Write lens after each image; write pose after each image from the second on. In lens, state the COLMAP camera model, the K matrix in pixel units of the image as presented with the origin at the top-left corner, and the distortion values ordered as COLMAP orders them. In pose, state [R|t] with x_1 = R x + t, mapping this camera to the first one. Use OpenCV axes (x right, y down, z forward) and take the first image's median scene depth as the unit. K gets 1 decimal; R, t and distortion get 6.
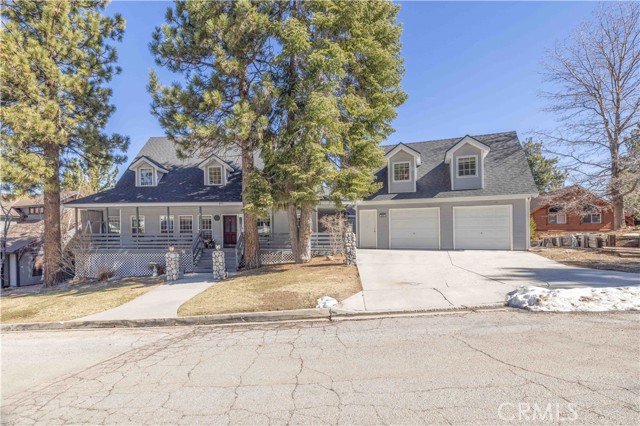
lens RADIAL K [[278.7, 0, 315.6], [0, 278.7, 213.9], [0, 0, 1]] dist [-0.000048, 0.000152]
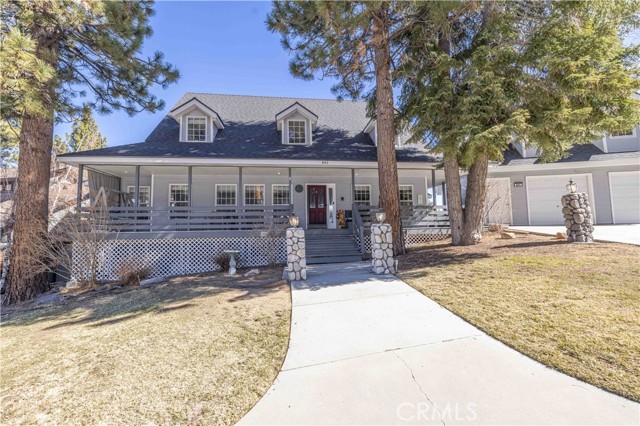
lens RADIAL K [[229.7, 0, 320.3], [0, 229.7, 198.0], [0, 0, 1]] dist [-0.001131, -0.000192]
pose [[0.986918, 0.008901, 0.160977, -0.434684], [0.002942, 0.997314, -0.073180, 0.091206], [-0.161196, 0.072696, 0.984241, 0.438329]]
